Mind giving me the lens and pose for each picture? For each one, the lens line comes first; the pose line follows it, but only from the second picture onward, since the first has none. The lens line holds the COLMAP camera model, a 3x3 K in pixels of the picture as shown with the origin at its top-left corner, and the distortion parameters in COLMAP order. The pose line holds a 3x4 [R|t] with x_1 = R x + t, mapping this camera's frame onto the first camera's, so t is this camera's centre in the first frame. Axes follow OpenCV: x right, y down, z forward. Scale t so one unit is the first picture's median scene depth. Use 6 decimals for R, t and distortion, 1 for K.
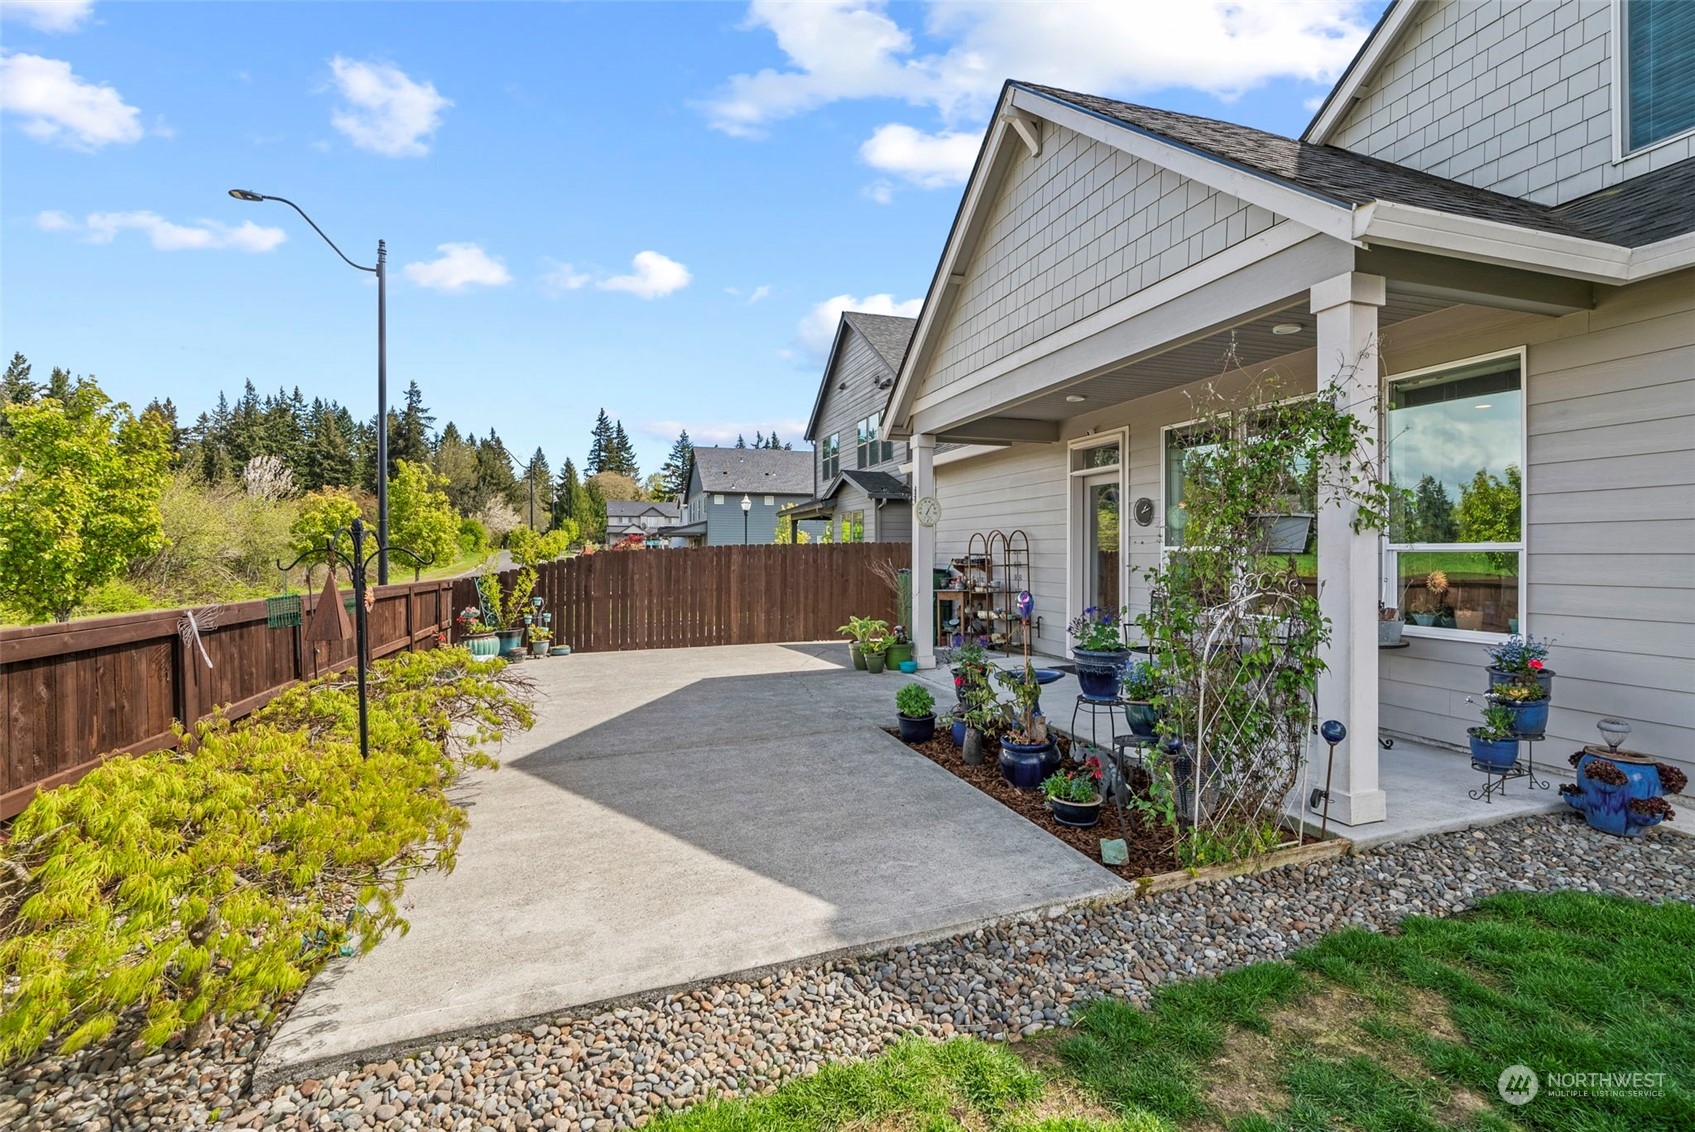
lens RADIAL K [[772.3, 0, 859.4], [0, 772.3, 559.4], [0, 0, 1]] dist [-0.015439, 0.000387]
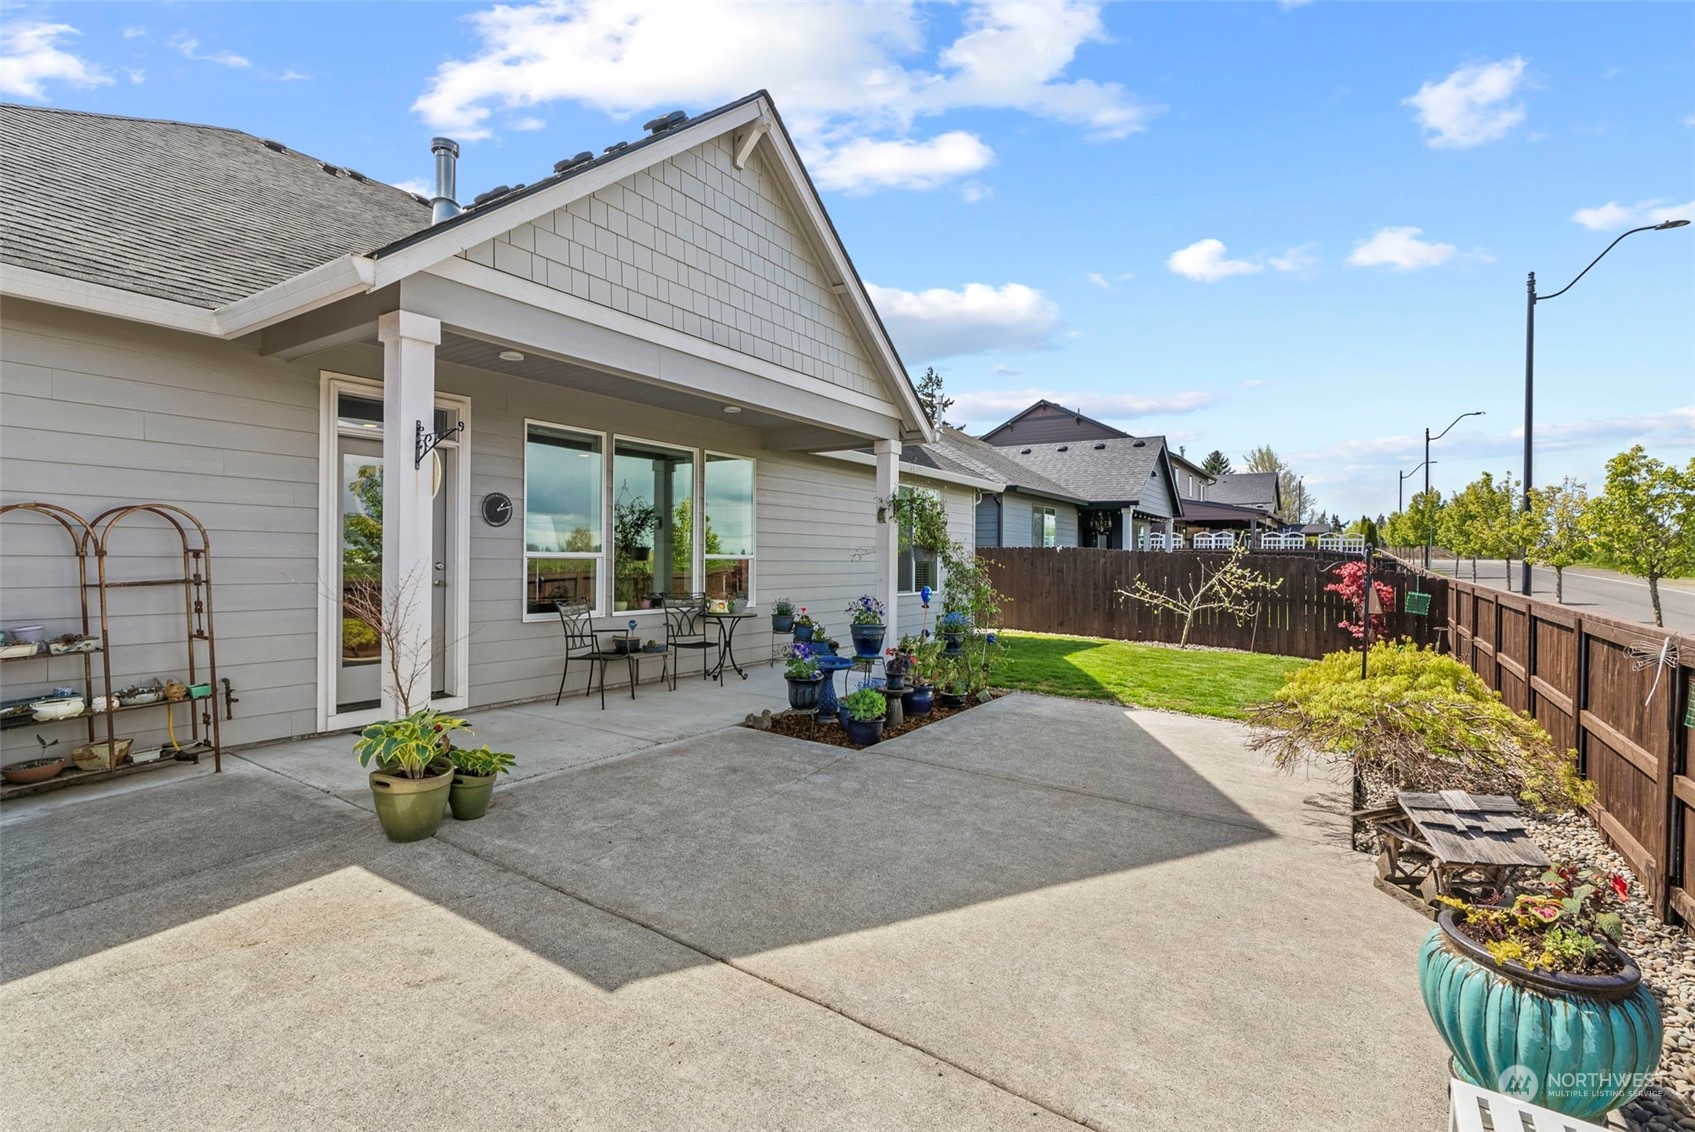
lens RADIAL K [[772.3, 0, 859.4], [0, 772.3, 559.4], [0, 0, 1]] dist [-0.015439, 0.000387]
pose [[-0.631152, -0.003275, 0.775653, -0.820436], [-0.000428, 0.999992, 0.003874, -0.016111], [-0.775659, 0.002114, -0.631148, 1.885388]]
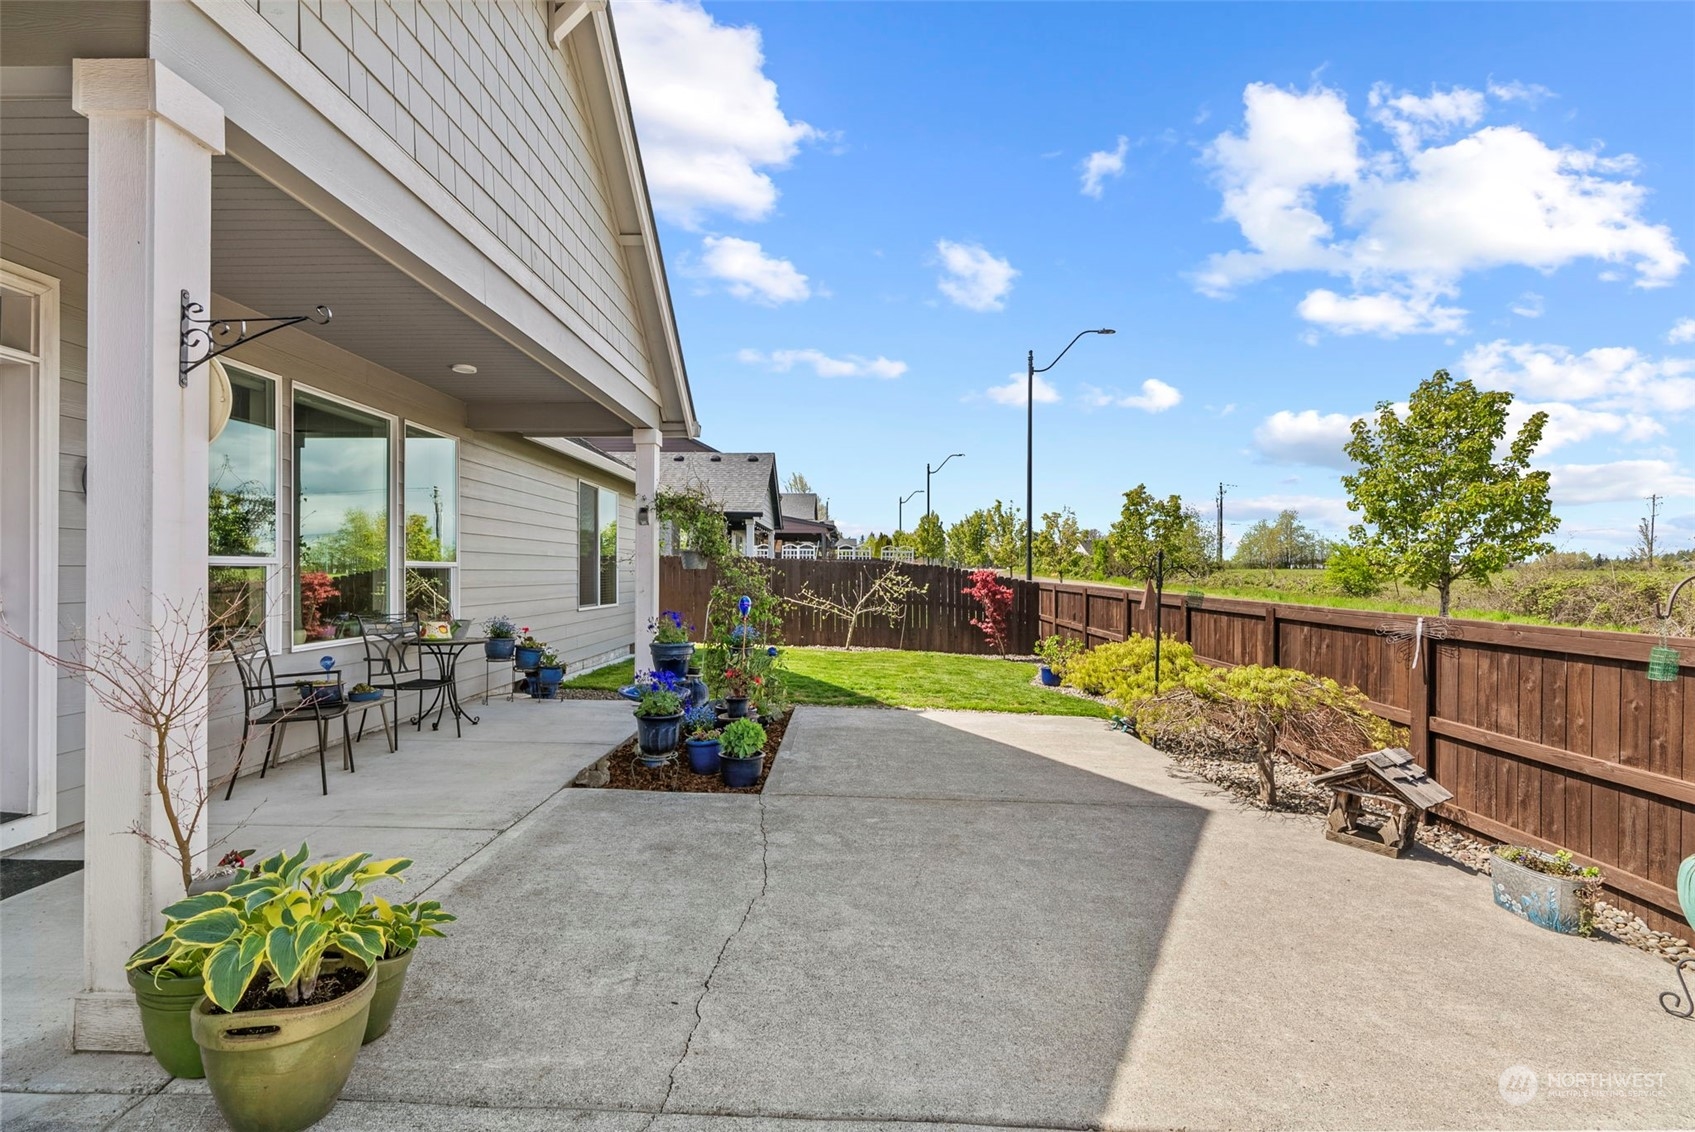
lens RADIAL K [[754.6, 0, 849.1], [0, 754.6, 573.0], [0, 0, 1]] dist [-0.015534, 0.000806]
pose [[-0.947761, -0.000846, 0.318982, -0.352496], [0.001977, 0.999962, 0.008526, -0.009813], [-0.318977, 0.008711, -0.947723, 2.004237]]
